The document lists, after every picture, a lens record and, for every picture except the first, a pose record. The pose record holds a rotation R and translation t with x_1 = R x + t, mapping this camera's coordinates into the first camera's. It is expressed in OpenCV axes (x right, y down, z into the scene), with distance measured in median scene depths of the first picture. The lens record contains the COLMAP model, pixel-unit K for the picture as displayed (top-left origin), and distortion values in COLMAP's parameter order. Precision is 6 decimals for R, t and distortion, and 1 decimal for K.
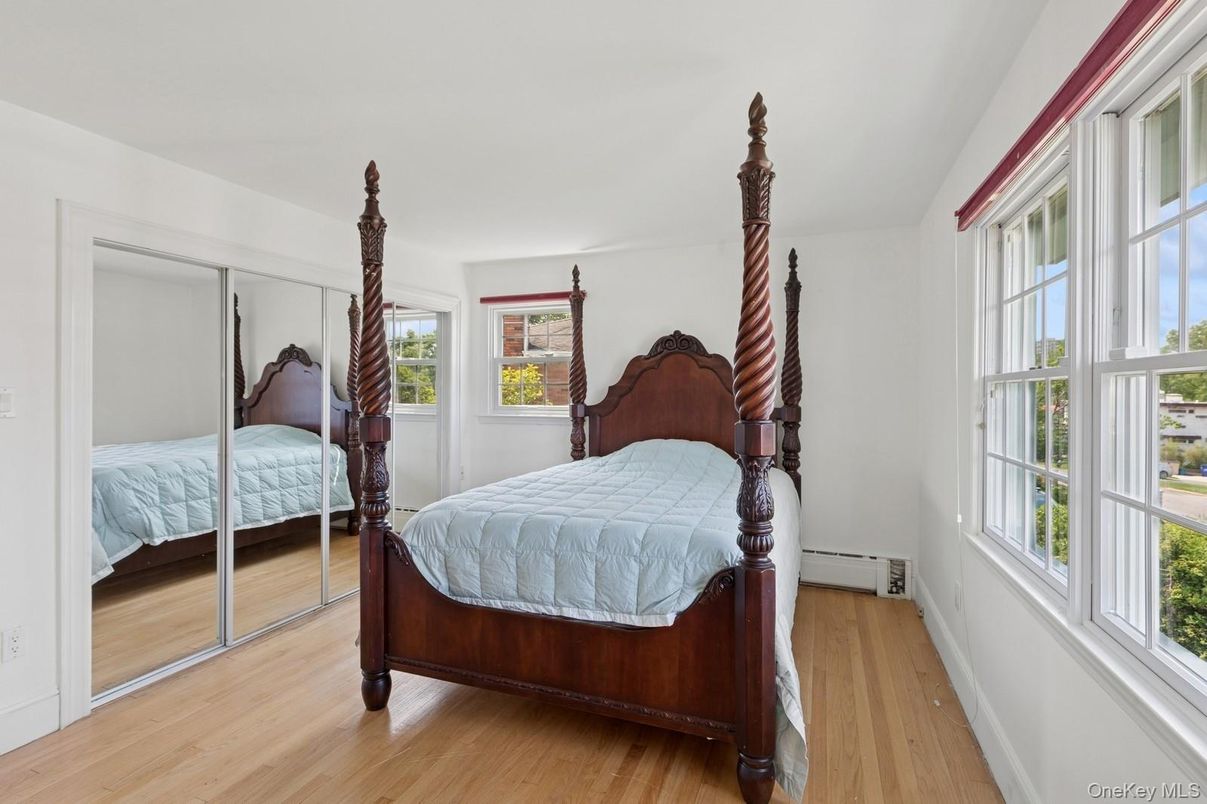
lens RADIAL K [[573.8, 0, 603.5], [0, 573.8, 402.0], [0, 0, 1]] dist [0.044462, -0.000083]
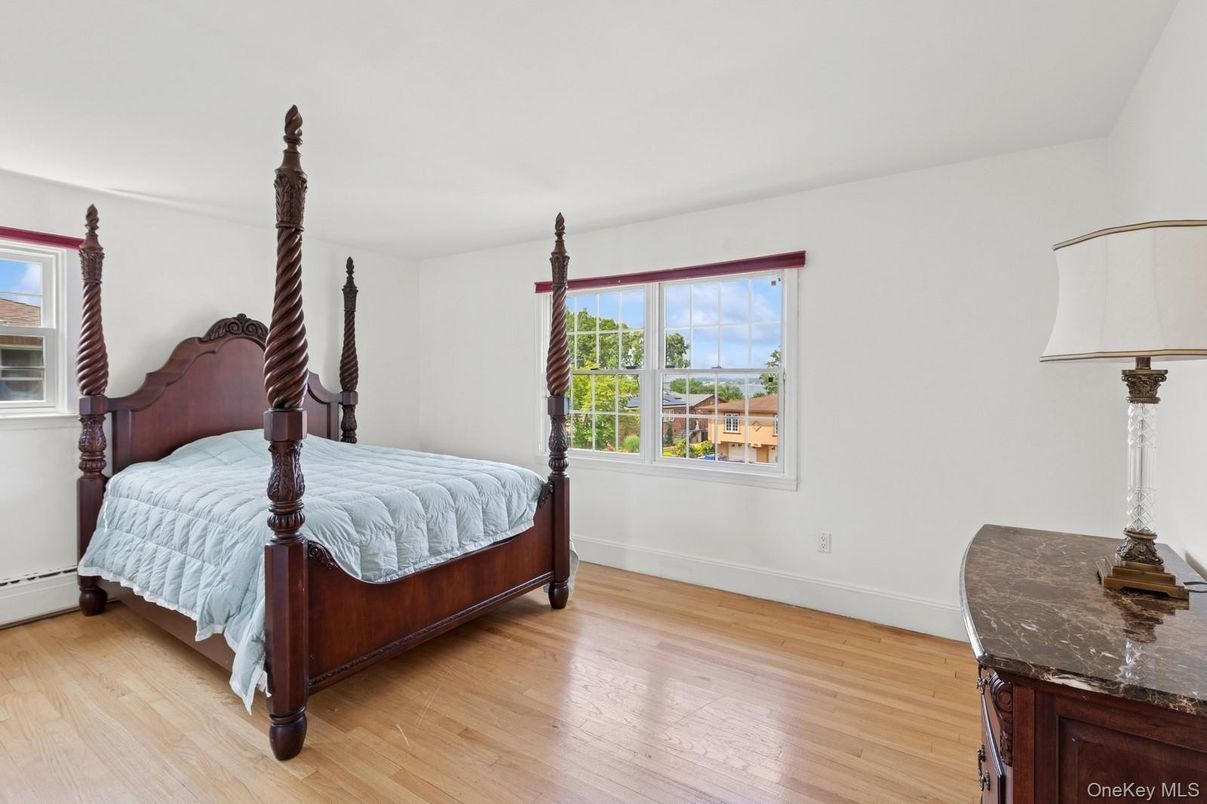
lens RADIAL K [[570.1, 0, 604.0], [0, 570.1, 387.4], [0, 0, 1]] dist [0.030832, 0.000260]
pose [[0.222603, -0.015745, 0.974782, -1.124090], [0.019566, 0.999740, 0.011680, -0.007032], [-0.974713, 0.016473, 0.222853, 0.371023]]
